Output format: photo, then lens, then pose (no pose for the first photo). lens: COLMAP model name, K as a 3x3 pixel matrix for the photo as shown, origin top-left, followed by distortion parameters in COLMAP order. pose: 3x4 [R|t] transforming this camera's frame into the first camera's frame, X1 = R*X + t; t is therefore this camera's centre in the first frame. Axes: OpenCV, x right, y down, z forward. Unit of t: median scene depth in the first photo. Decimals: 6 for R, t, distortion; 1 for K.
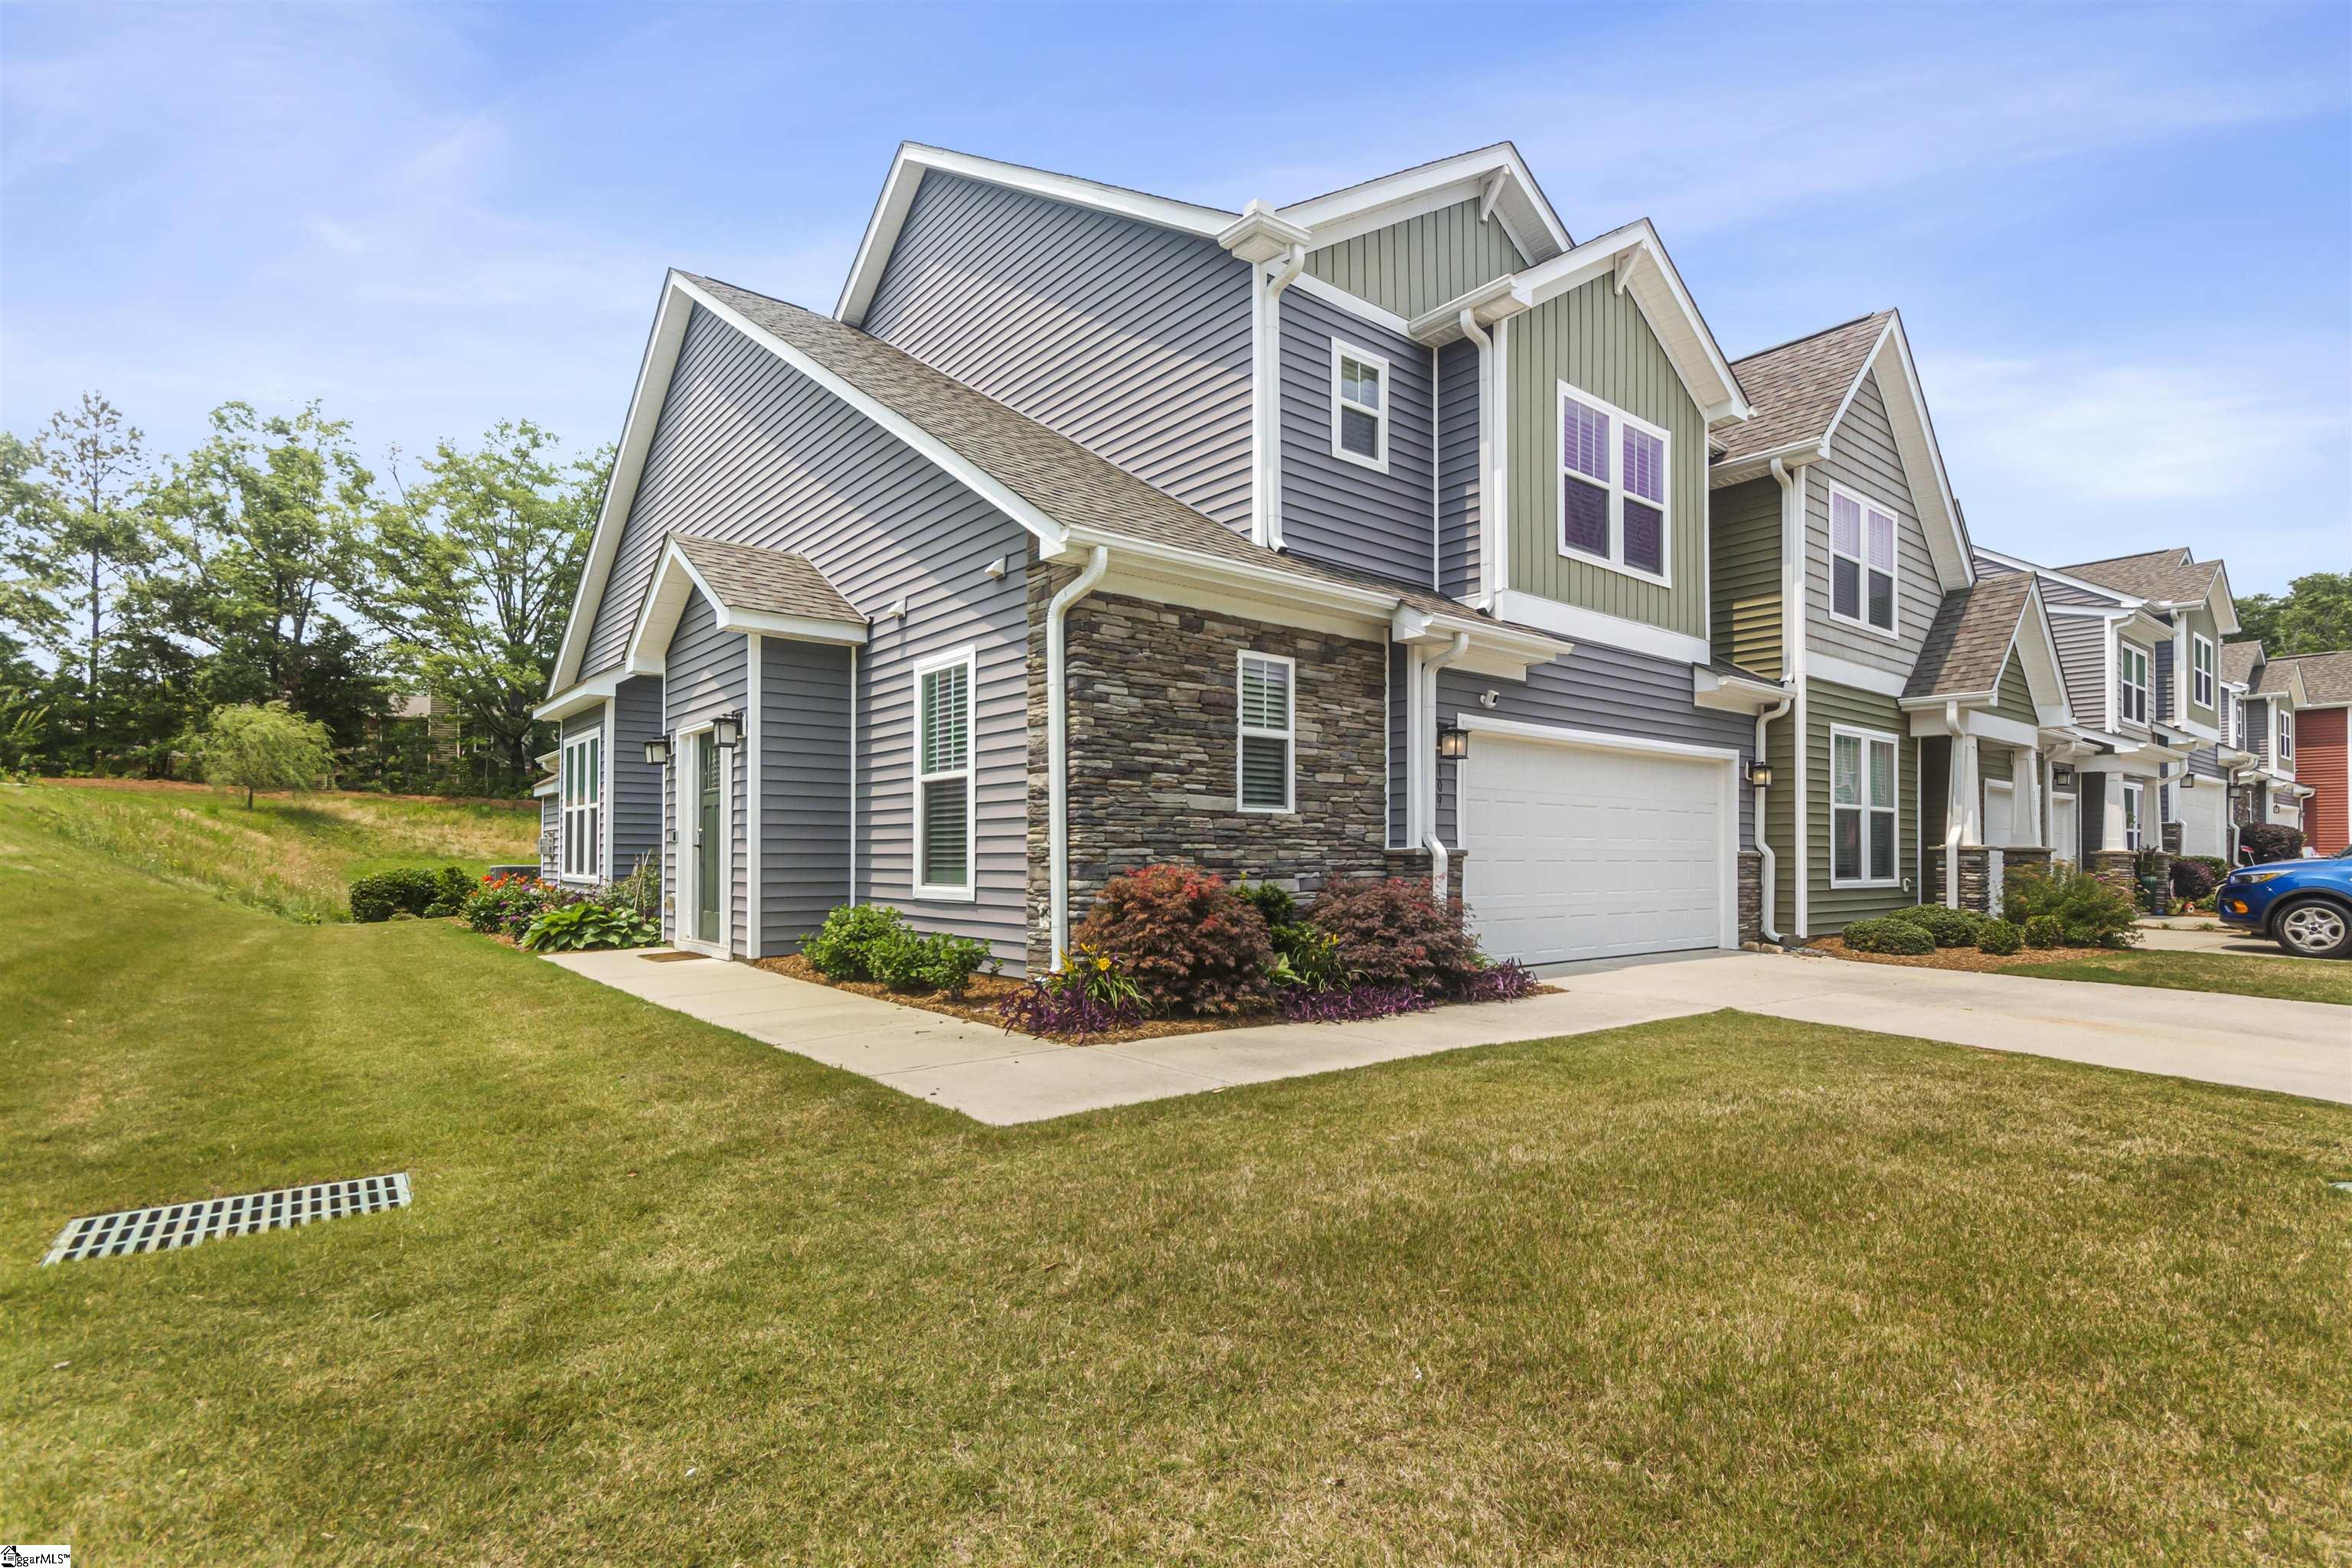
lens RADIAL K [[1070.4, 0, 1169.5], [0, 1070.4, 847.8], [0, 0, 1]] dist [-0.012160, -0.000792]
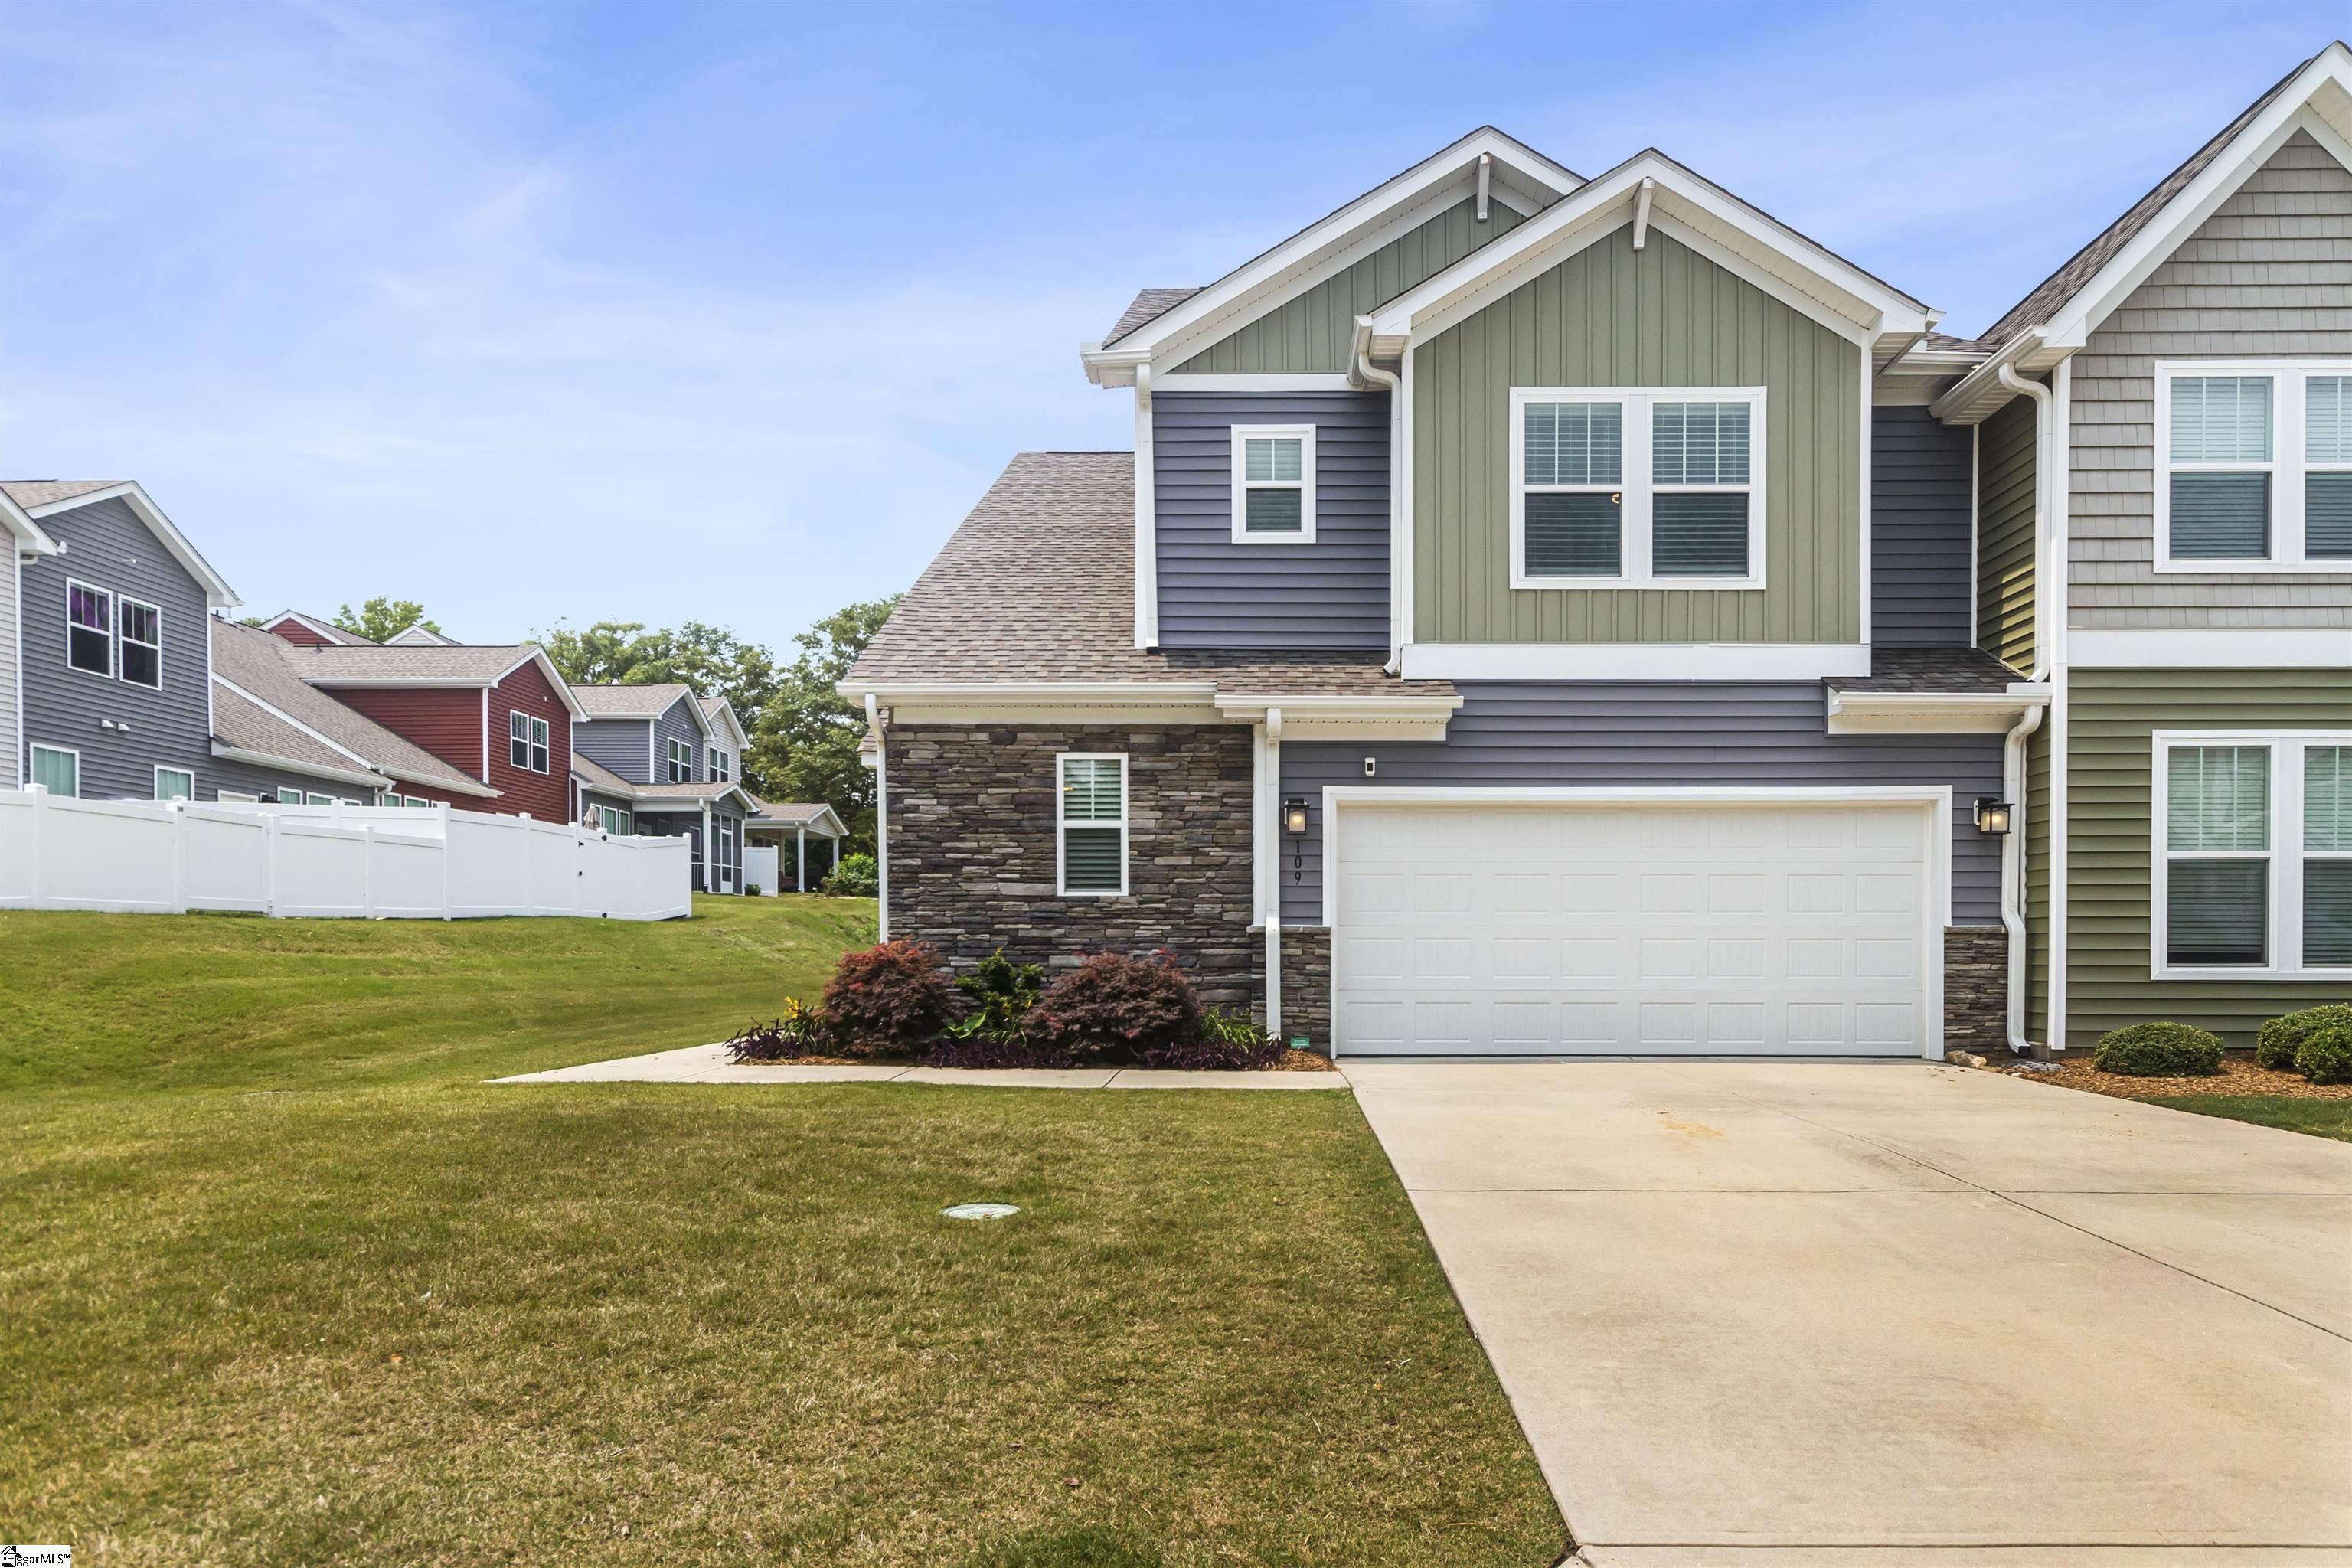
lens RADIAL K [[1242.7, 0, 1214.3], [0, 1242.7, 957.8], [0, 0, 1]] dist [-0.006604, 0.000794]
pose [[0.797543, 0.001156, -0.603260, 0.932559], [0.007136, 0.999910, 0.011350, 0.017208], [0.603219, -0.013357, 0.797464, 0.042111]]
